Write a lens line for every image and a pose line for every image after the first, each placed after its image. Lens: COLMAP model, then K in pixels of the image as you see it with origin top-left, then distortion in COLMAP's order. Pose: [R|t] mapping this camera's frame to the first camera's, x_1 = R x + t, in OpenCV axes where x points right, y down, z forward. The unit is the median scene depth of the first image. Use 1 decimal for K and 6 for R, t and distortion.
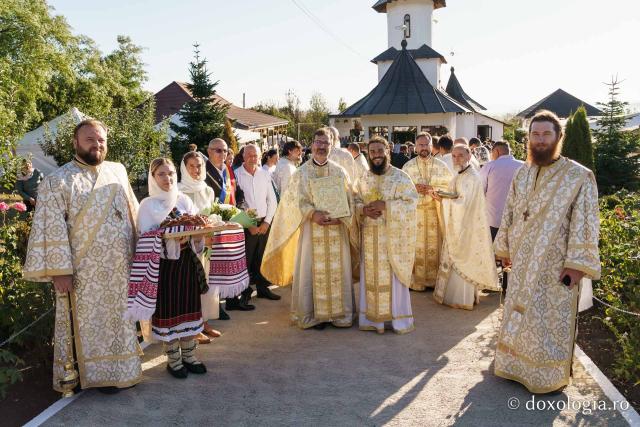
lens RADIAL K [[537.6, 0, 319.7], [0, 537.6, 212.9], [0, 0, 1]] dist [-0.008317, -0.004889]
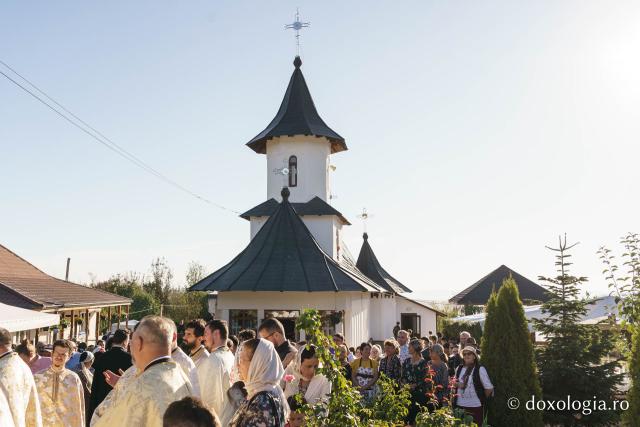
lens RADIAL K [[725.0, 0, 320.1], [0, 725.0, 213.8], [0, 0, 1]] dist [0.052991, 0.000000]
pose [[0.988401, 0.046688, 0.144510, 0.062117], [-0.002616, 0.956663, -0.291186, -0.012061], [-0.151843, 0.287431, 0.945689, 0.095142]]
